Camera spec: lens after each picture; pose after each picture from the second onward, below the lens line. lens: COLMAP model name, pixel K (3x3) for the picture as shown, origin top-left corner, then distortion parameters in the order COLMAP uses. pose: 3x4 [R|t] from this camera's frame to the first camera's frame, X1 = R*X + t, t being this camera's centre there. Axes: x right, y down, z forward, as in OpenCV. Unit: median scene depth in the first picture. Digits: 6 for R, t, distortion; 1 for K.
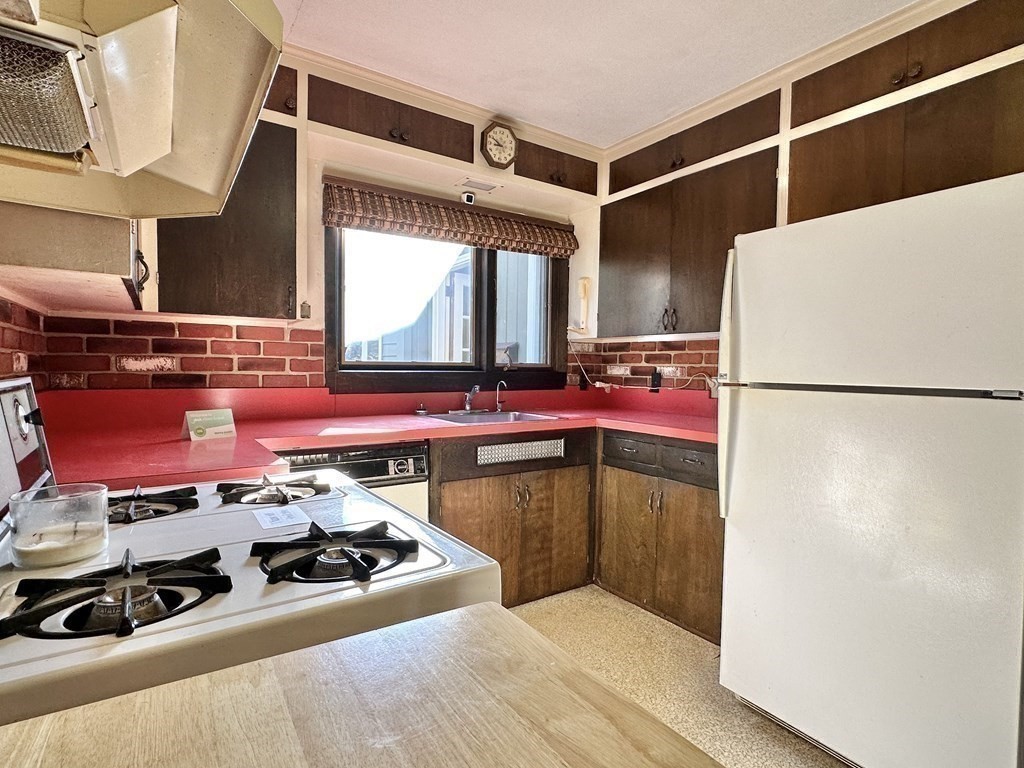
lens RADIAL K [[525.7, 0, 511.9], [0, 525.7, 386.8], [0, 0, 1]] dist [0.002500, 0.000314]
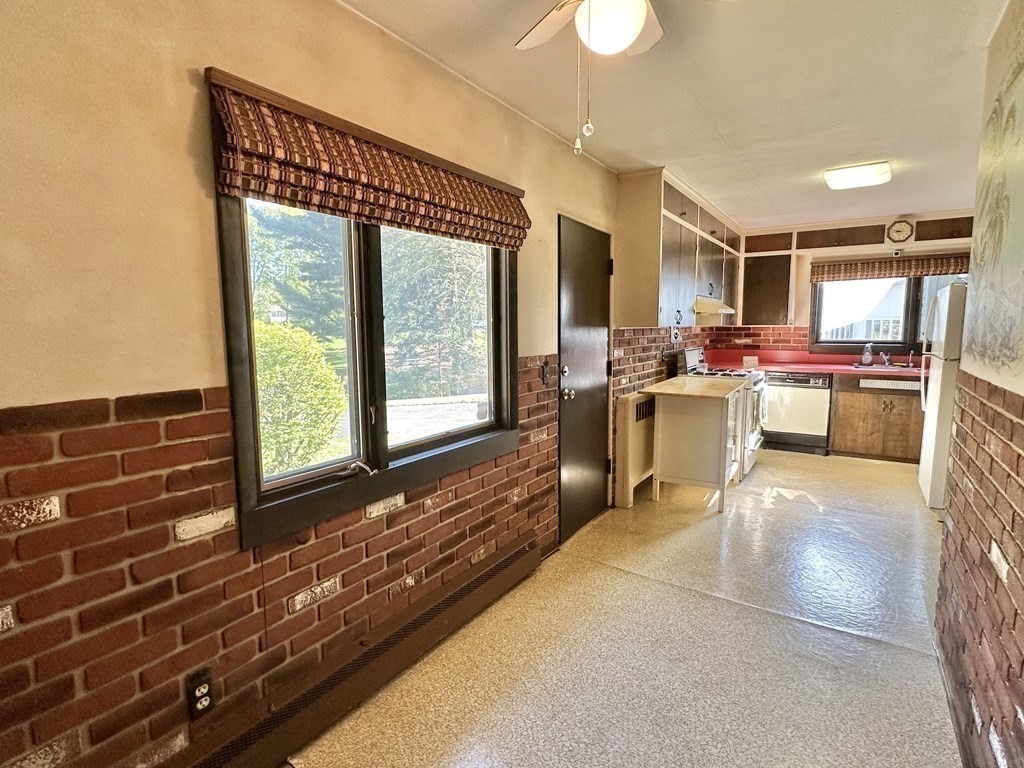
lens RADIAL K [[525.7, 0, 511.3], [0, 525.7, 386.1], [0, 0, 1]] dist [0.002500, 0.000314]
pose [[0.394654, 0.088645, -0.914544, 1.316785], [-0.031308, 0.996055, 0.083036, 0.003748], [0.918296, -0.004138, 0.395873, -1.183086]]
